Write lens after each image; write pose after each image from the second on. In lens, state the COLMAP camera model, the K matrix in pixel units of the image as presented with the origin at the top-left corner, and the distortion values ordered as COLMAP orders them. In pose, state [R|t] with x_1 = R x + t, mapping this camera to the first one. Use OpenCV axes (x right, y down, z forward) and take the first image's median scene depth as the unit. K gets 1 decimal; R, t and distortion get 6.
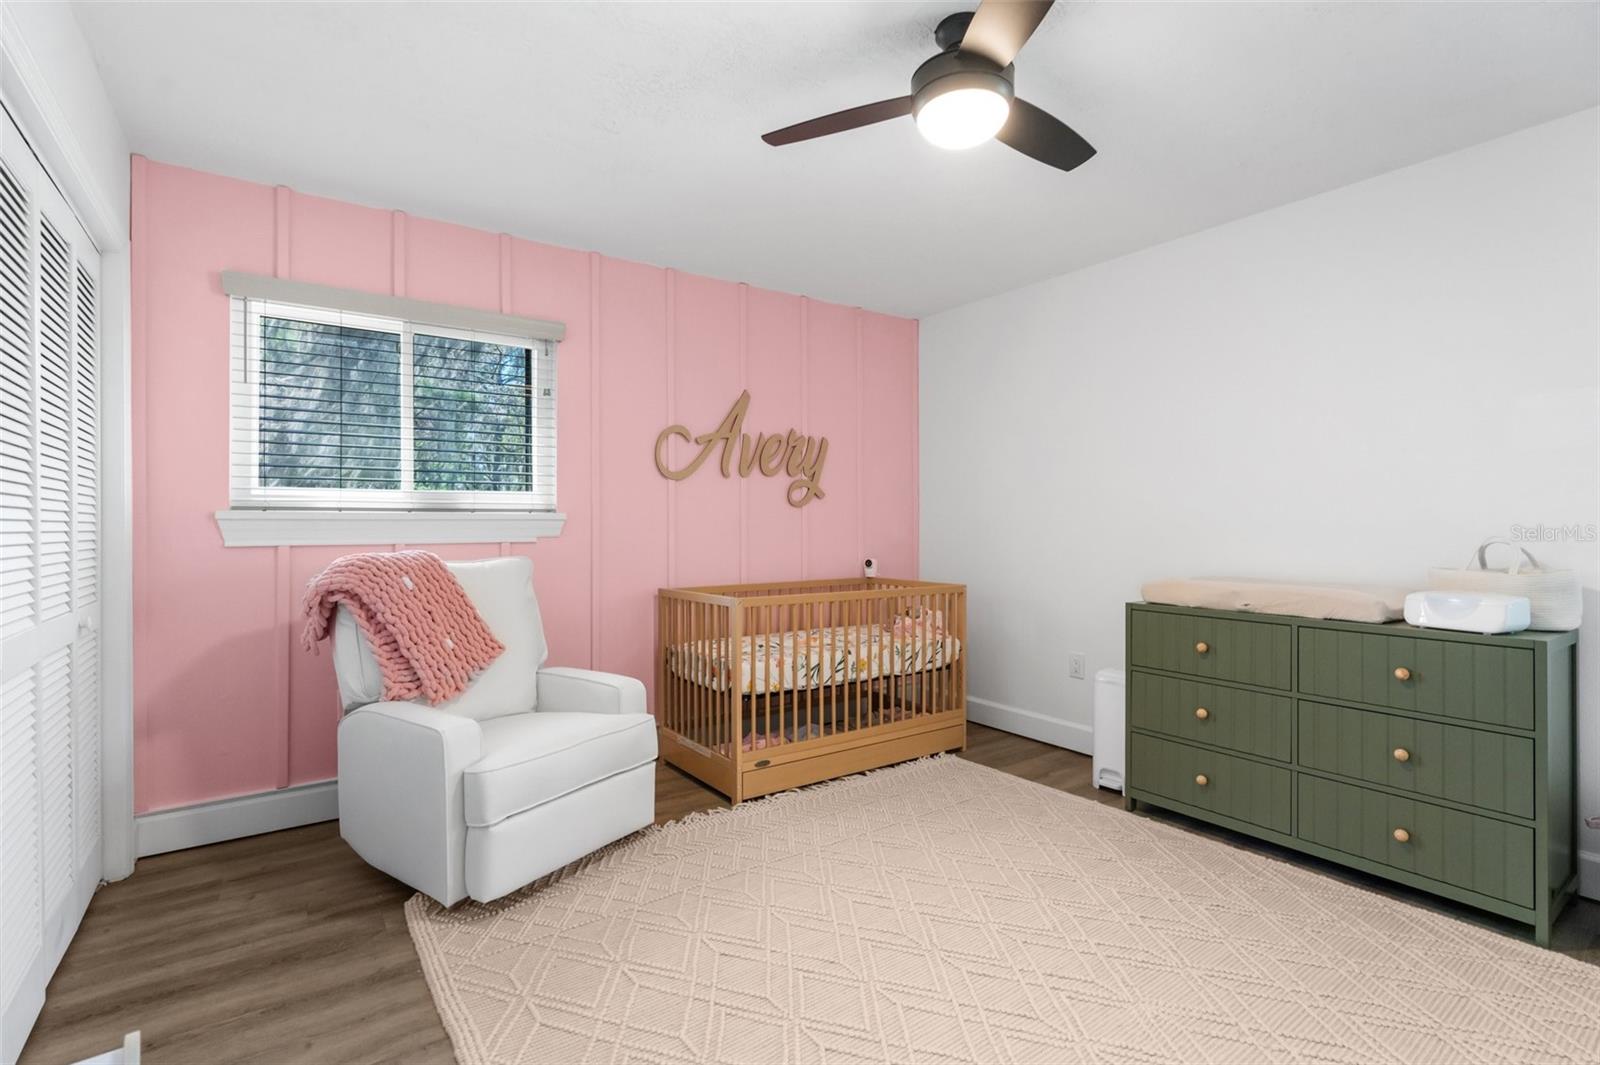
lens RADIAL K [[732.1, 0, 797.9], [0, 732.1, 530.2], [0, 0, 1]] dist [-0.009050, 0.002815]
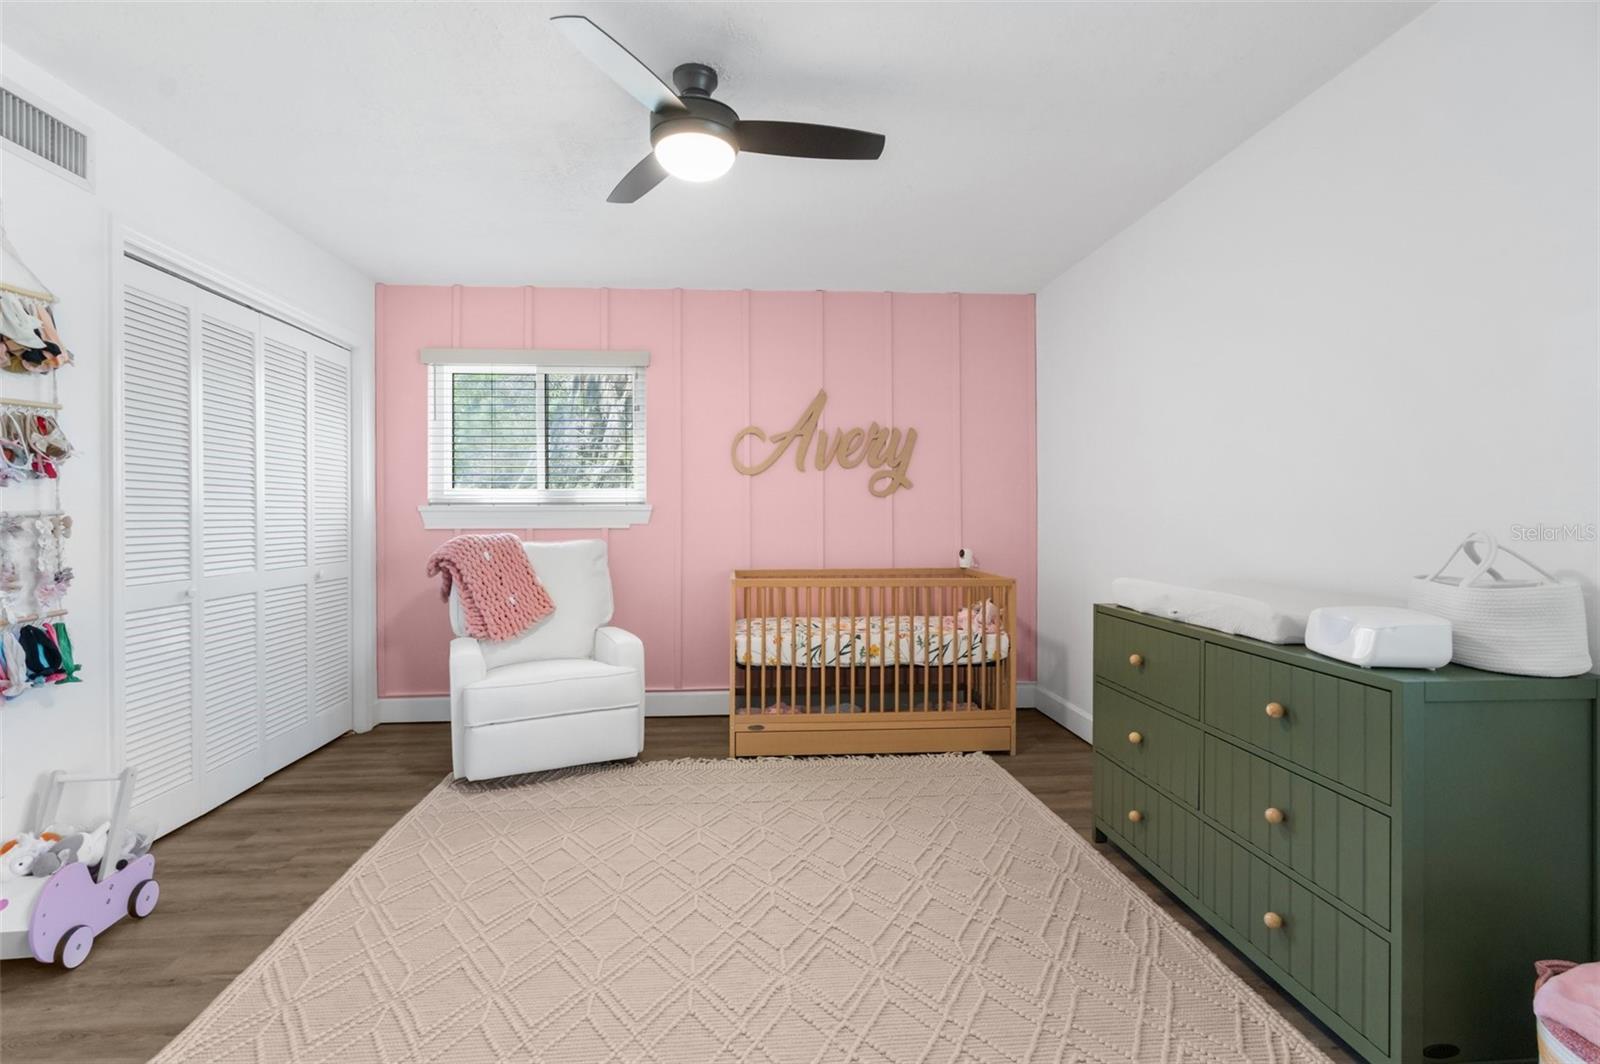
lens RADIAL K [[732.1, 0, 795.8], [0, 732.1, 524.4], [0, 0, 1]] dist [-0.009050, 0.002815]
pose [[0.862882, 0.006237, -0.505367, 0.527155], [-0.002303, 0.999962, 0.008408, -0.002075], [0.505400, -0.006091, 0.862864, 0.059026]]
